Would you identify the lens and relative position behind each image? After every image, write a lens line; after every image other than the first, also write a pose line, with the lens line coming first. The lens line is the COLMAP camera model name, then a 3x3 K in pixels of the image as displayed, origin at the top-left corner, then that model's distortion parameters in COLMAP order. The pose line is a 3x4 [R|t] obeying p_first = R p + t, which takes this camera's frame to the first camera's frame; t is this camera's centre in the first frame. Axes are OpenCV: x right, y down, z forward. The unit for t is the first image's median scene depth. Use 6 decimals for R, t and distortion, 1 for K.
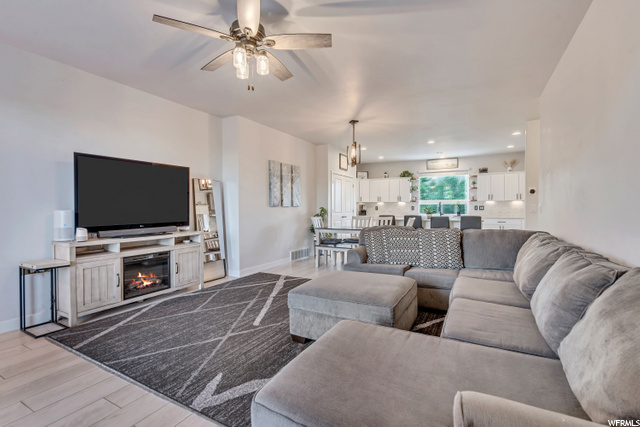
lens RADIAL K [[295.3, 0, 318.9], [0, 295.3, 213.0], [0, 0, 1]] dist [-0.000837, 0.000569]
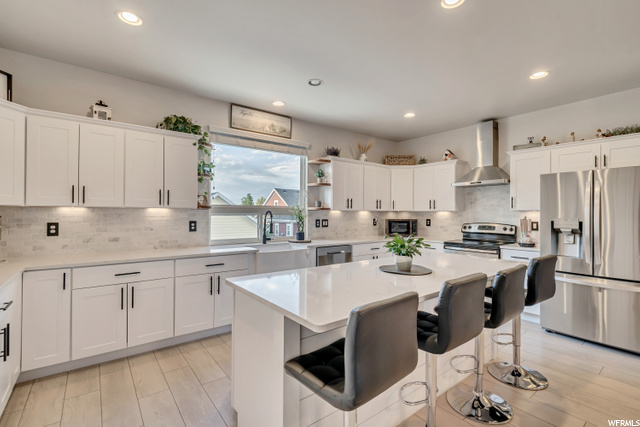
lens RADIAL K [[295.3, 0, 318.5], [0, 295.3, 209.5], [0, 0, 1]] dist [-0.000837, 0.000569]
pose [[0.401457, 0.015994, 0.915738, 0.060309], [0.008432, 0.999741, -0.021158, -0.030755], [-0.915839, 0.016216, 0.401218, 0.808639]]
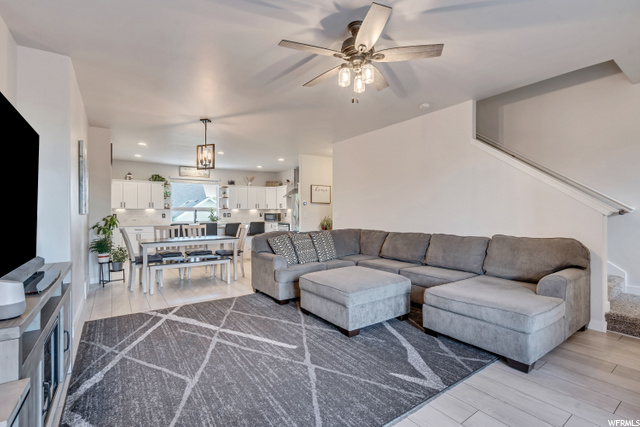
lens RADIAL K [[295.3, 0, 320.8], [0, 295.3, 211.2], [0, 0, 1]] dist [-0.000837, 0.000569]
pose [[0.438049, 0.006865, 0.898925, -0.329930], [0.020971, 0.999621, -0.017853, -0.004415], [-0.898706, 0.026671, 0.437739, 0.178633]]
